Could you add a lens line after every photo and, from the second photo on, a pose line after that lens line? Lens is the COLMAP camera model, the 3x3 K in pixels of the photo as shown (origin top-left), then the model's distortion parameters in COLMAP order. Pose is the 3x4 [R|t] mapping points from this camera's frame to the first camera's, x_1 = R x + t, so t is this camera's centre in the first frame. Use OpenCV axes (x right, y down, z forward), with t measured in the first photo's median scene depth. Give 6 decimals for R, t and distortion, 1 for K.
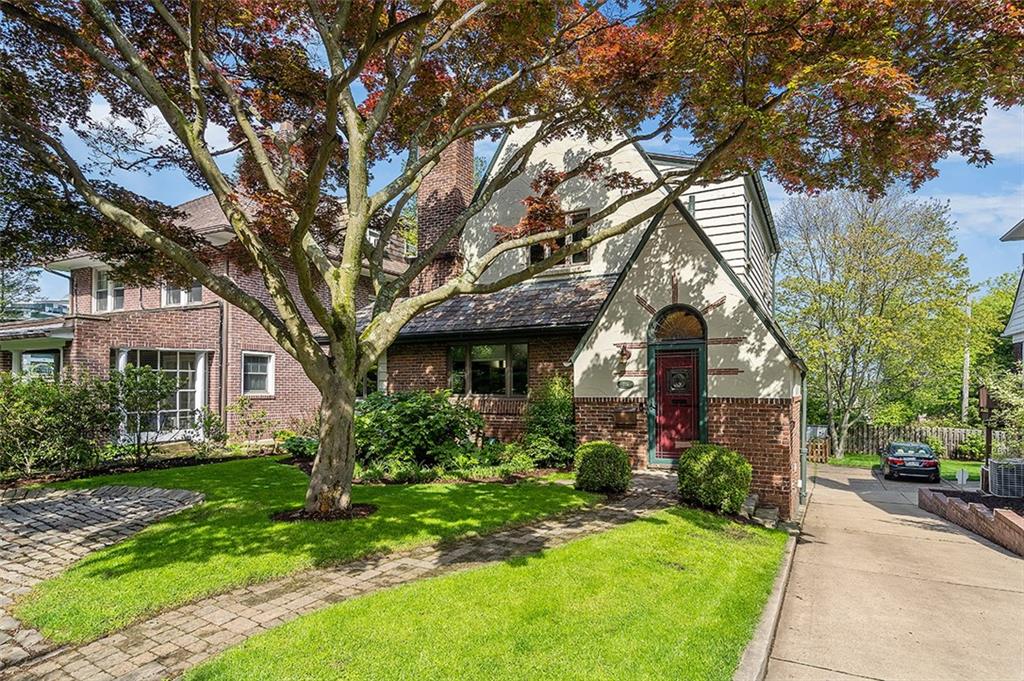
lens RADIAL K [[554.4, 0, 512.0], [0, 554.4, 340.5], [0, 0, 1]] dist [0.013854, -0.000551]
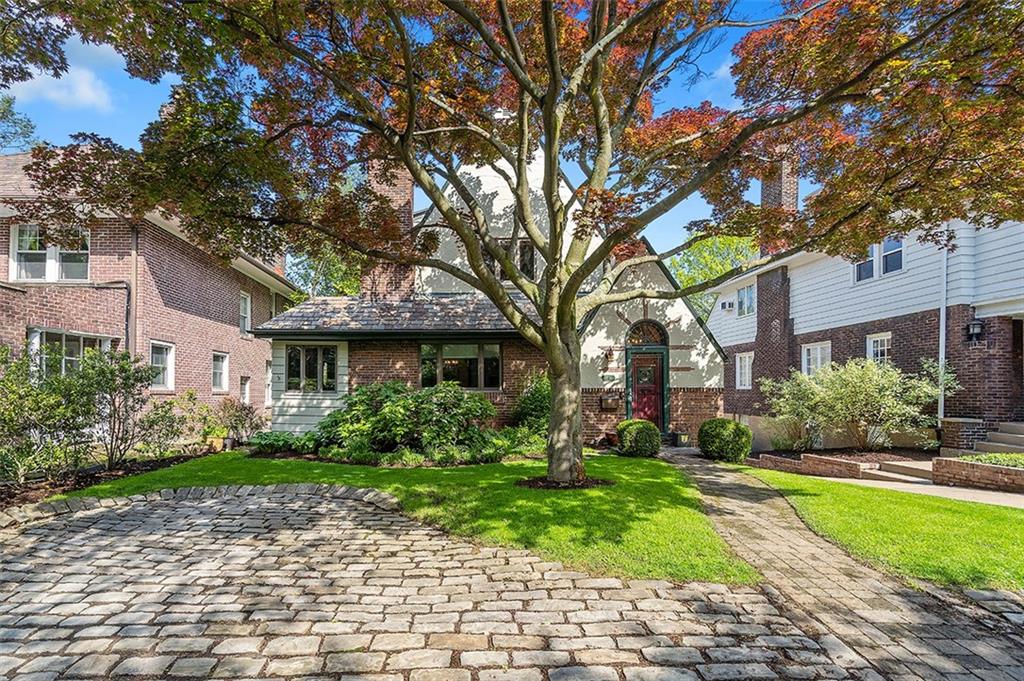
lens RADIAL K [[469.7, 0, 512.4], [0, 469.7, 347.0], [0, 0, 1]] dist [-0.004109, -0.000029]
pose [[0.892491, 0.041827, 0.449122, -0.501929], [-0.038181, 0.999123, -0.017175, 0.034467], [-0.449446, -0.001819, 0.893305, 0.121492]]
